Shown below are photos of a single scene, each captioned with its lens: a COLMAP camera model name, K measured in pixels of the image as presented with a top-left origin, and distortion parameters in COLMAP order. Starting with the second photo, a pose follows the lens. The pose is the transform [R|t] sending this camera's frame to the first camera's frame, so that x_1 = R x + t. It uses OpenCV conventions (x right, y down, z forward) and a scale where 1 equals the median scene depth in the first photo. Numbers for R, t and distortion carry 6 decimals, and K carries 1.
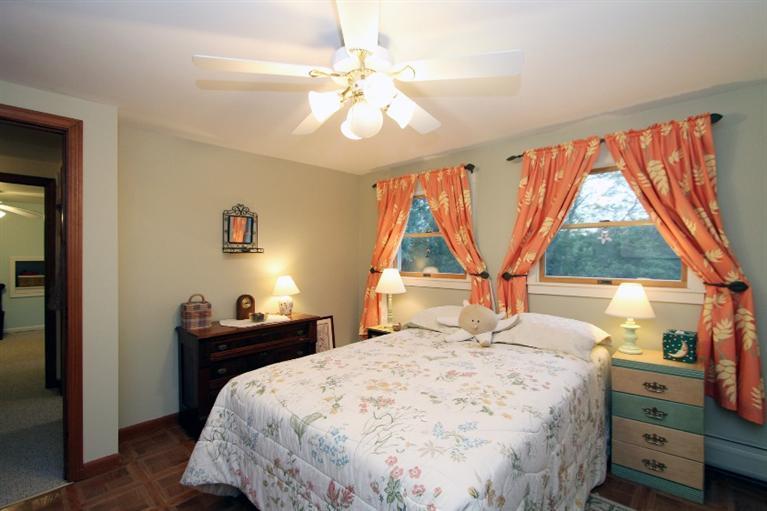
lens RADIAL K [[364.7, 0, 391.0], [0, 364.7, 251.5], [0, 0, 1]] dist [-0.026359, 0.000468]
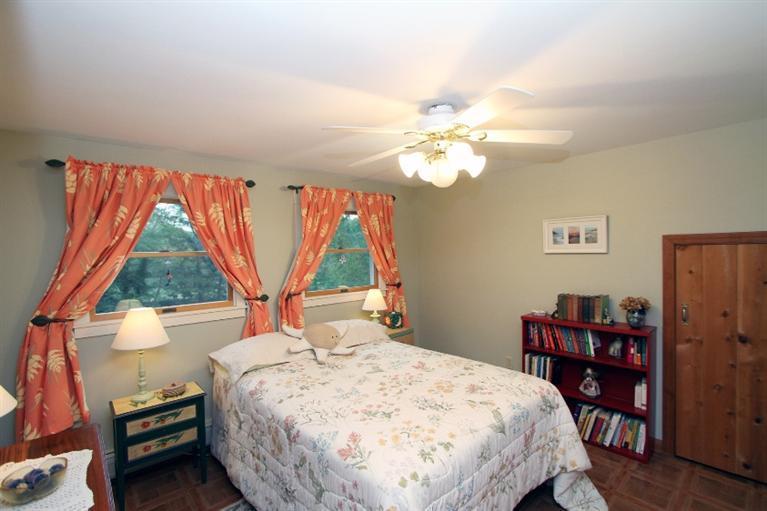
lens RADIAL K [[364.7, 0, 391.0], [0, 364.7, 251.5], [0, 0, 1]] dist [-0.026359, 0.000468]
pose [[0.065745, 0.004401, 0.997827, -0.979146], [0.013548, 0.999894, -0.005303, -0.071334], [-0.997745, 0.013867, 0.065678, 0.833523]]
